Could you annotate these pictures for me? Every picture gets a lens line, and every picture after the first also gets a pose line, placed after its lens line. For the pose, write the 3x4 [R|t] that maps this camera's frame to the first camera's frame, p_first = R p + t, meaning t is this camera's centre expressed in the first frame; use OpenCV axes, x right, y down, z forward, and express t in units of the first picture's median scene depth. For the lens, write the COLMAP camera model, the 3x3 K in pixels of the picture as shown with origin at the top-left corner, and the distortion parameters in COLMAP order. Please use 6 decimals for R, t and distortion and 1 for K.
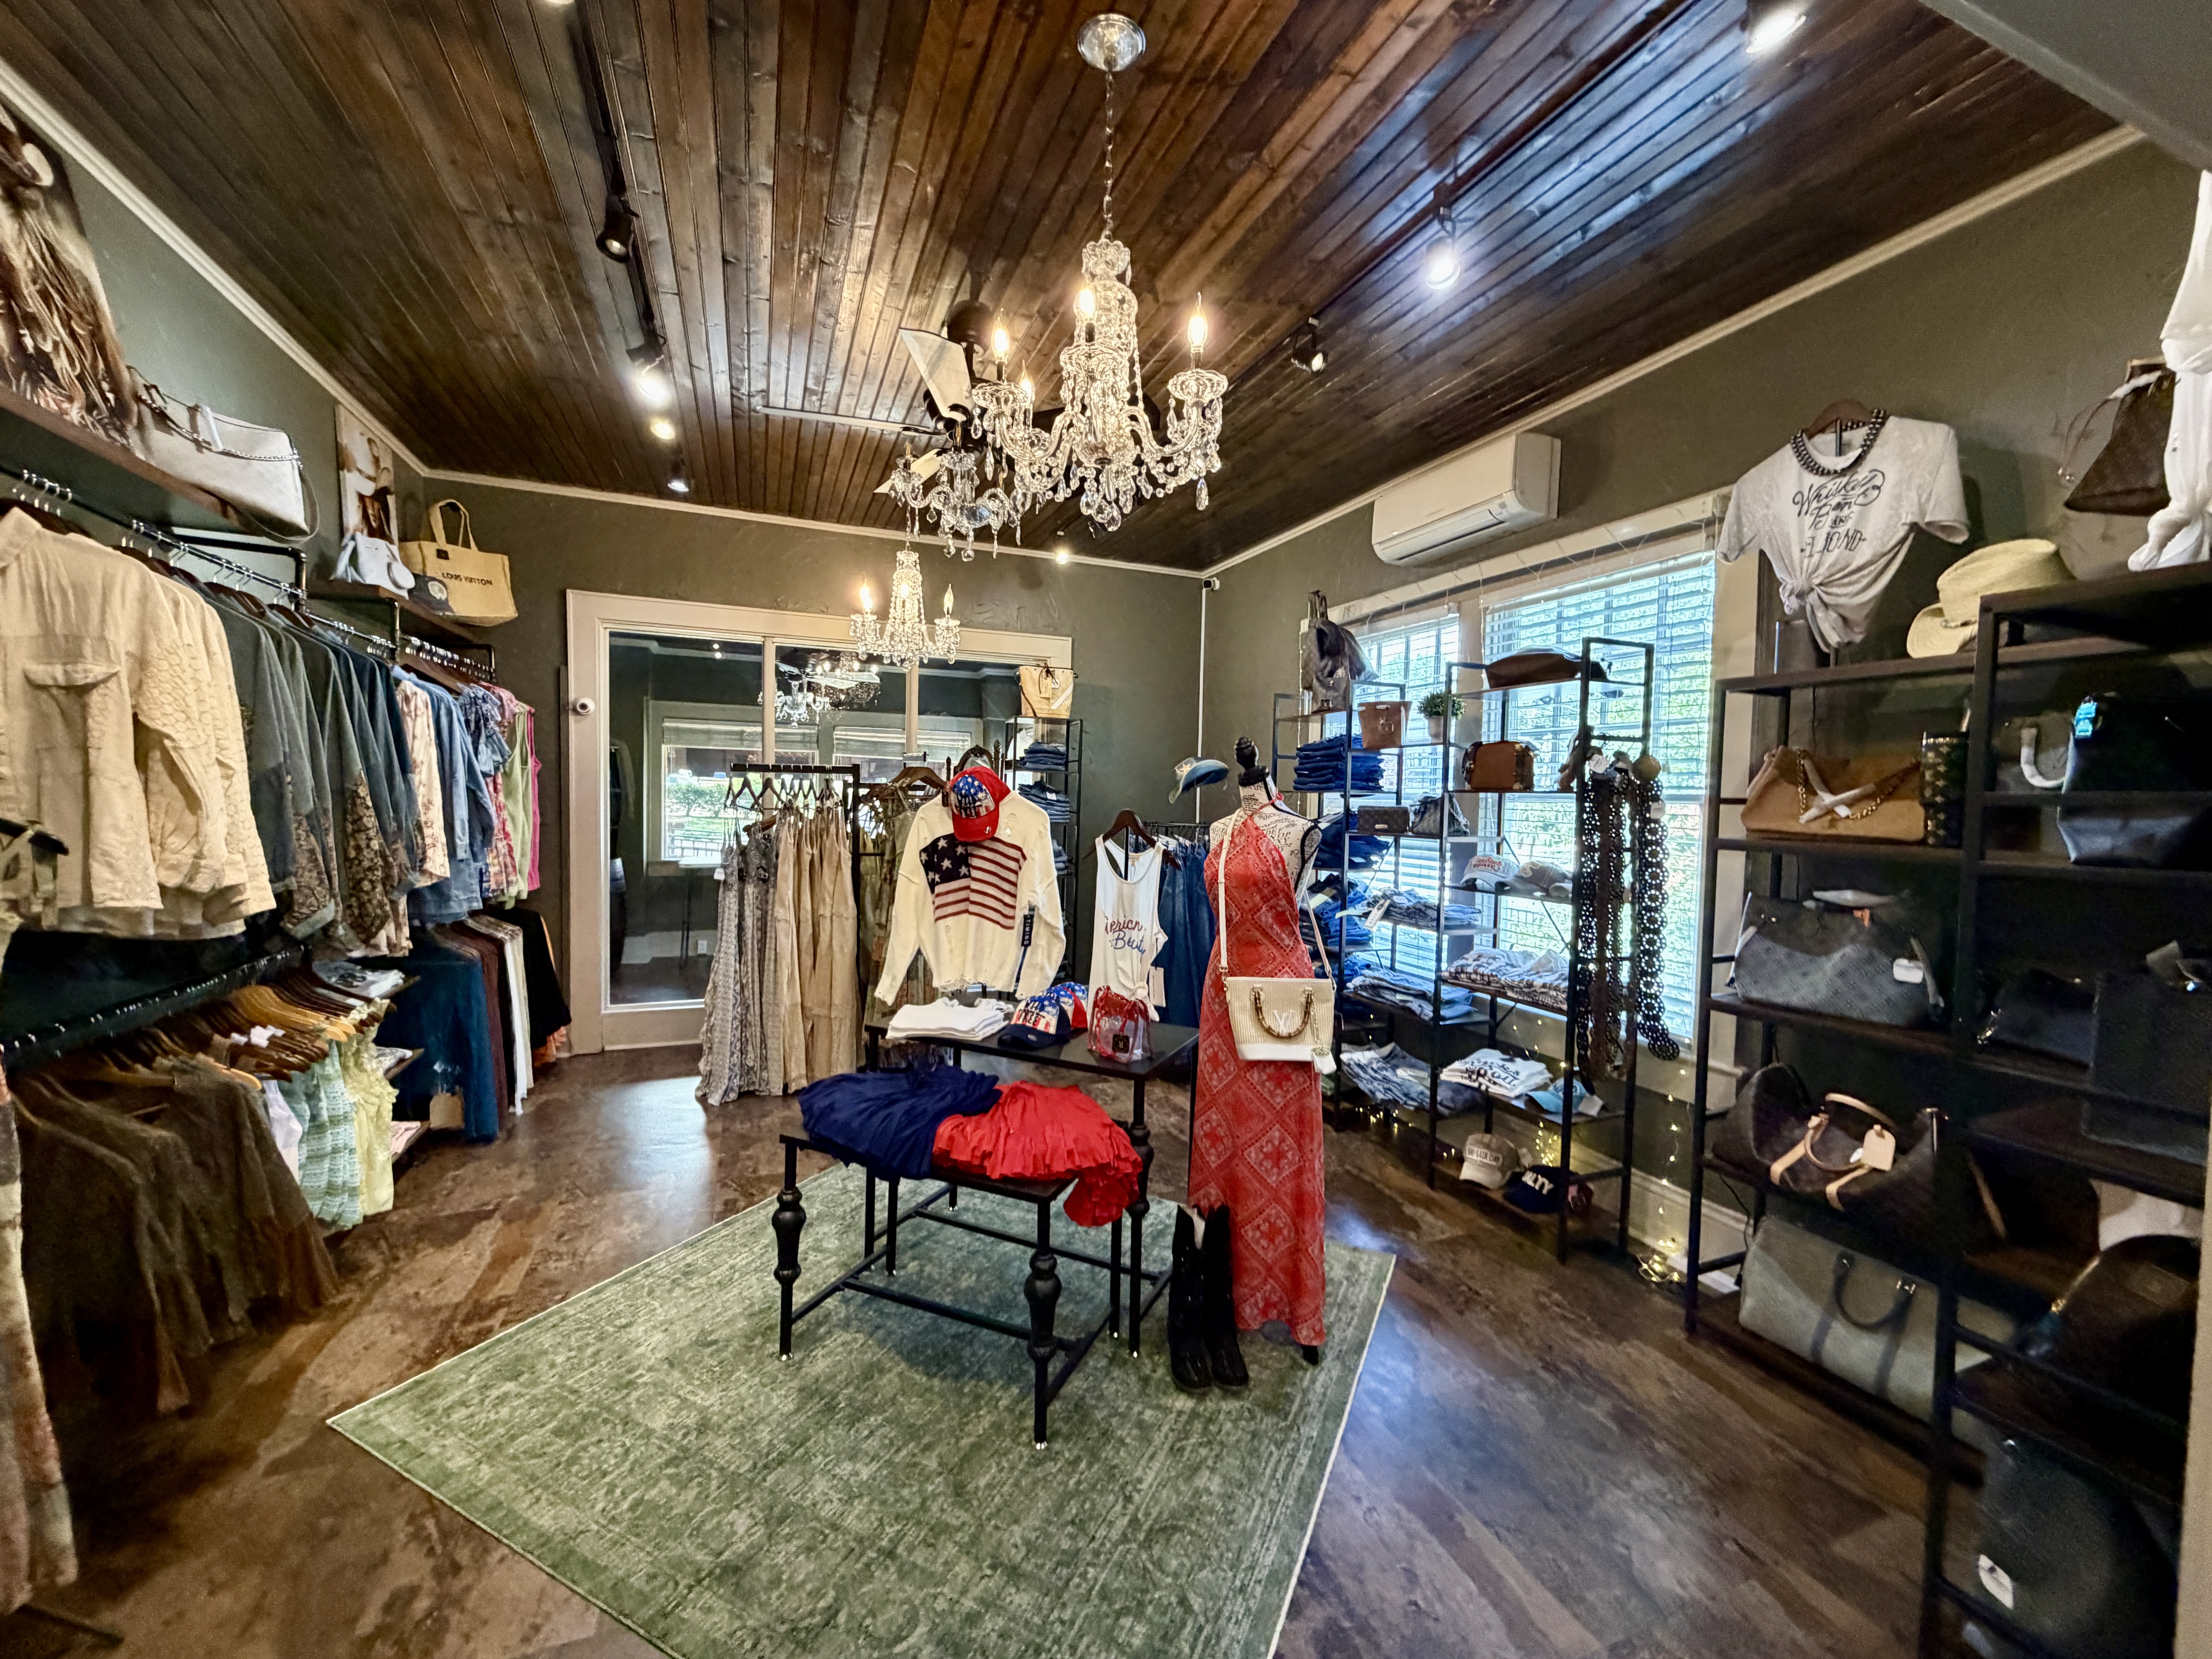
lens RADIAL K [[882.3, 0, 1105.9], [0, 882.3, 836.0], [0, 0, 1]] dist [0.002456, 0.000297]
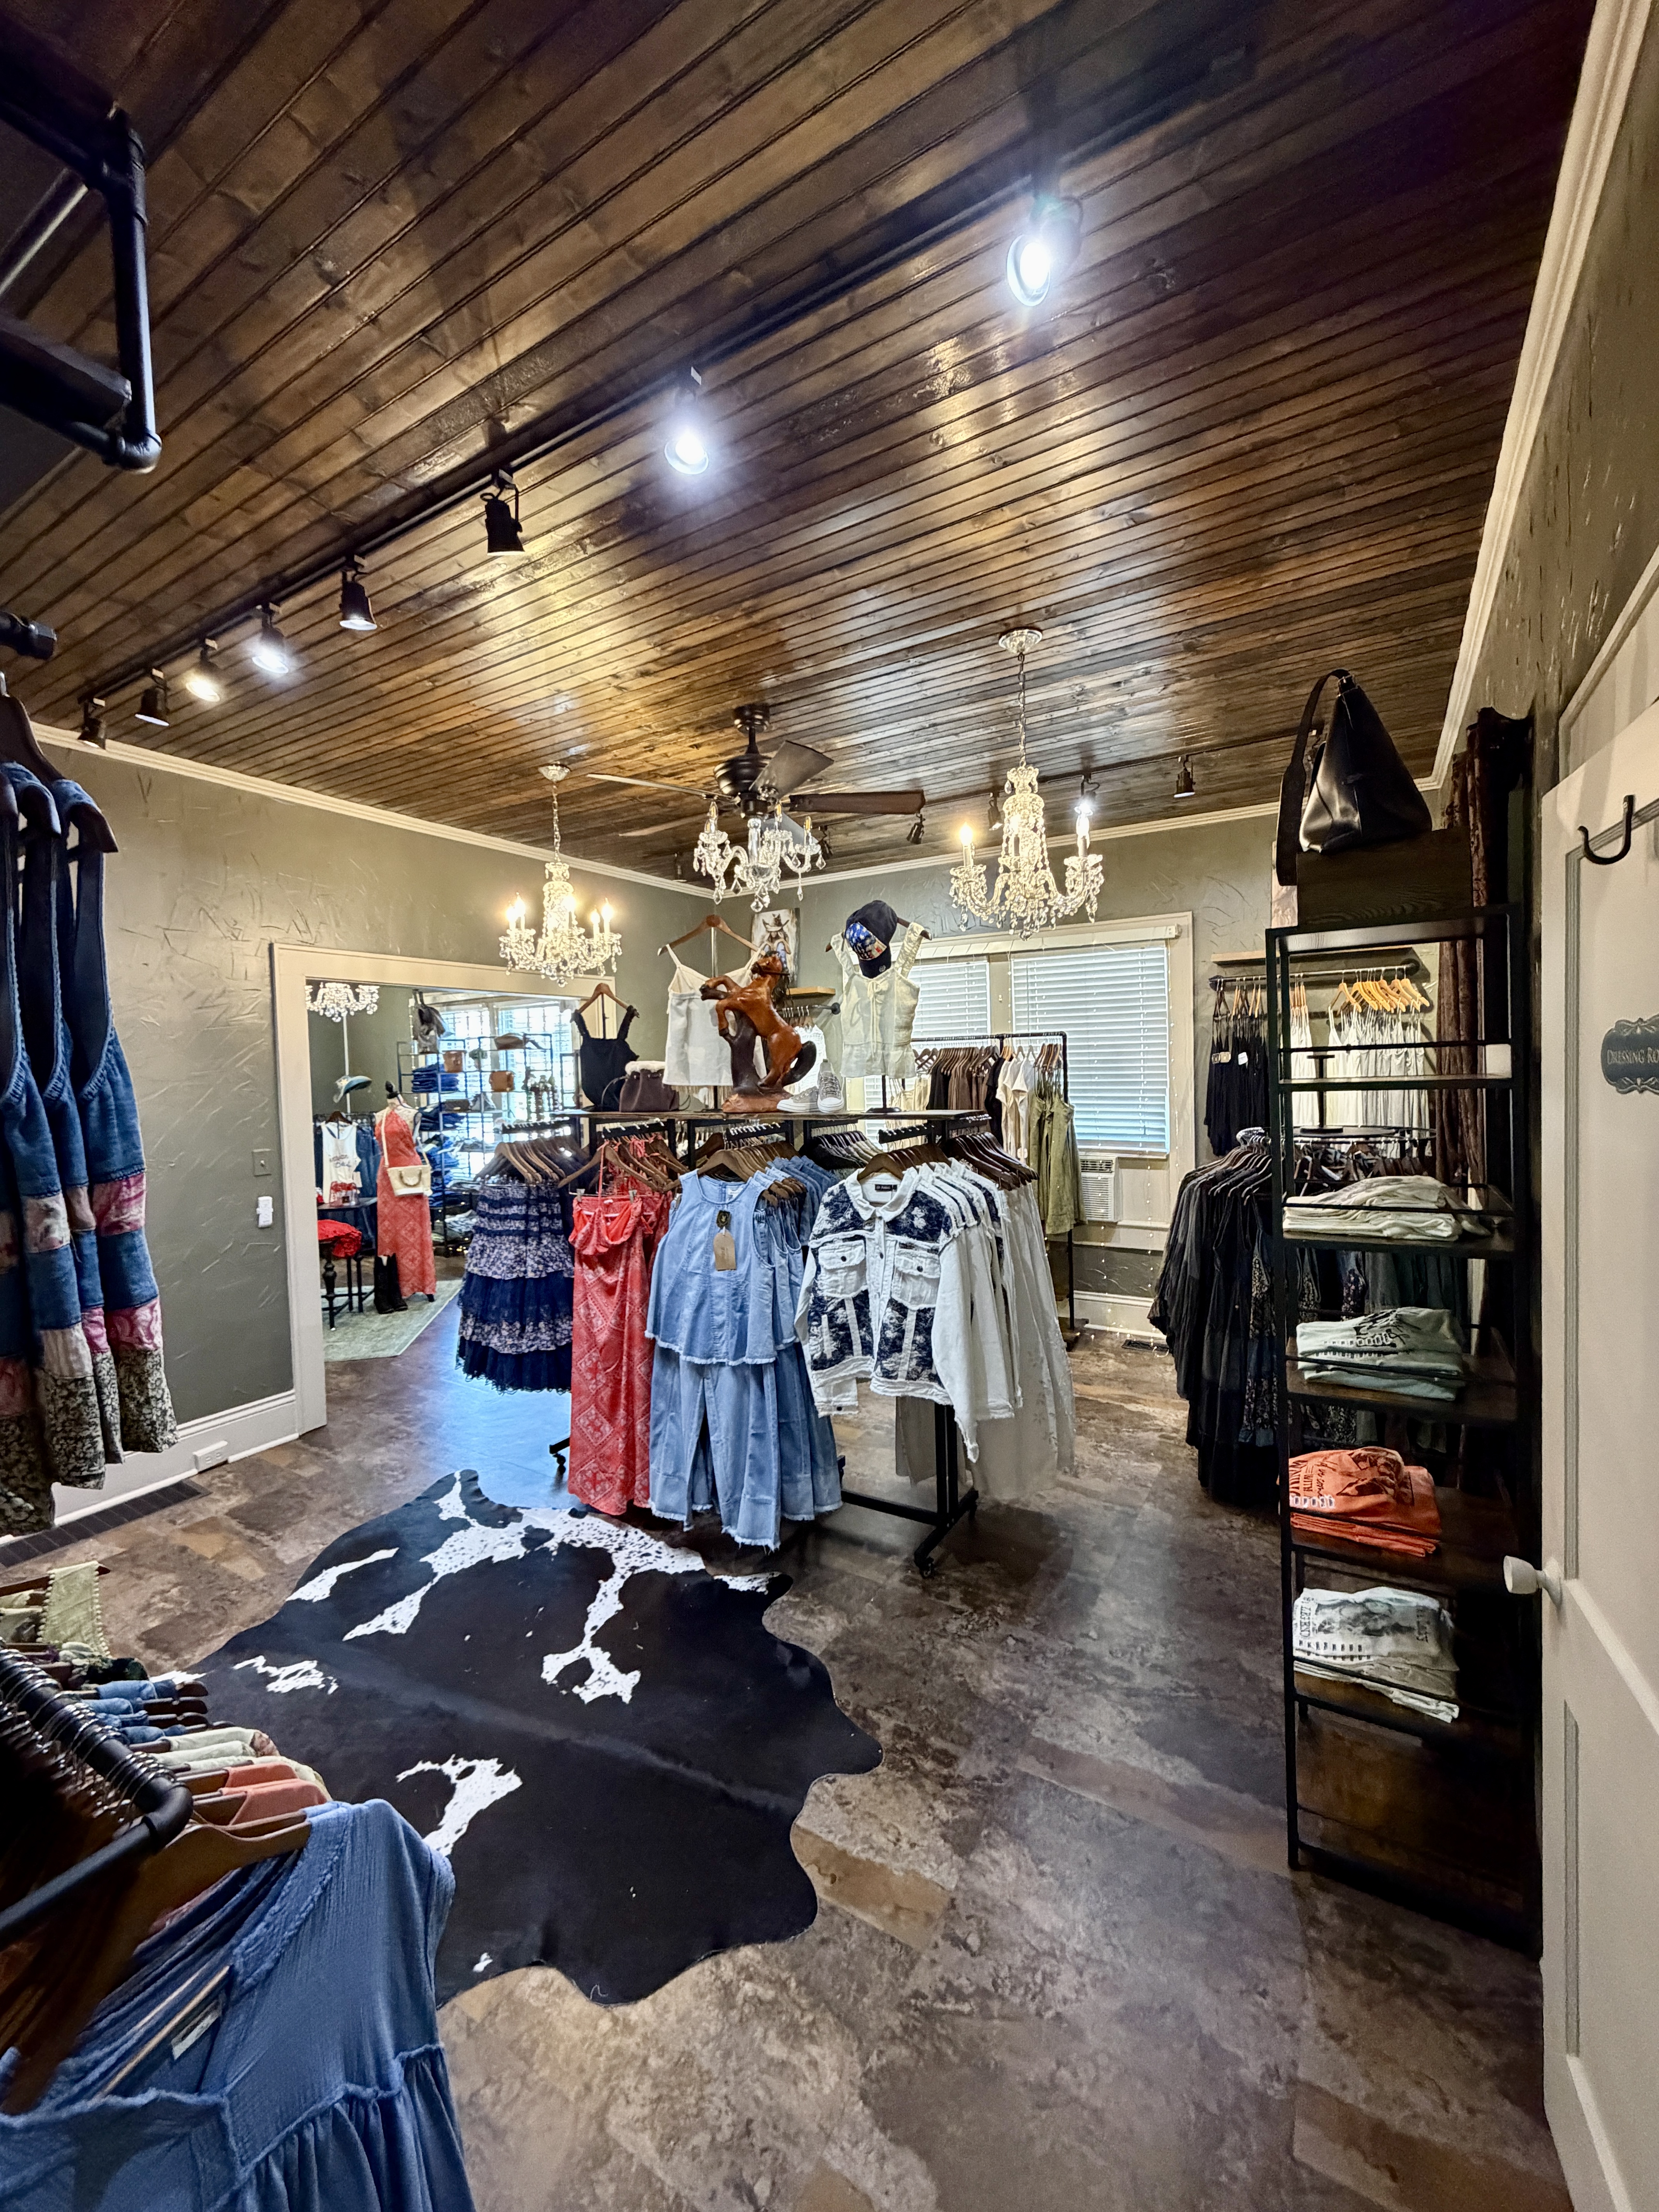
lens RADIAL K [[882.3, 0, 836.8], [0, 882.3, 1100.9], [0, 0, 1]] dist [0.002456, 0.000297]
pose [[0.795733, -0.066411, 0.601995, -0.256287], [0.071735, 0.997308, 0.015199, 0.004124], [-0.601384, 0.031090, 0.798355, -1.335682]]
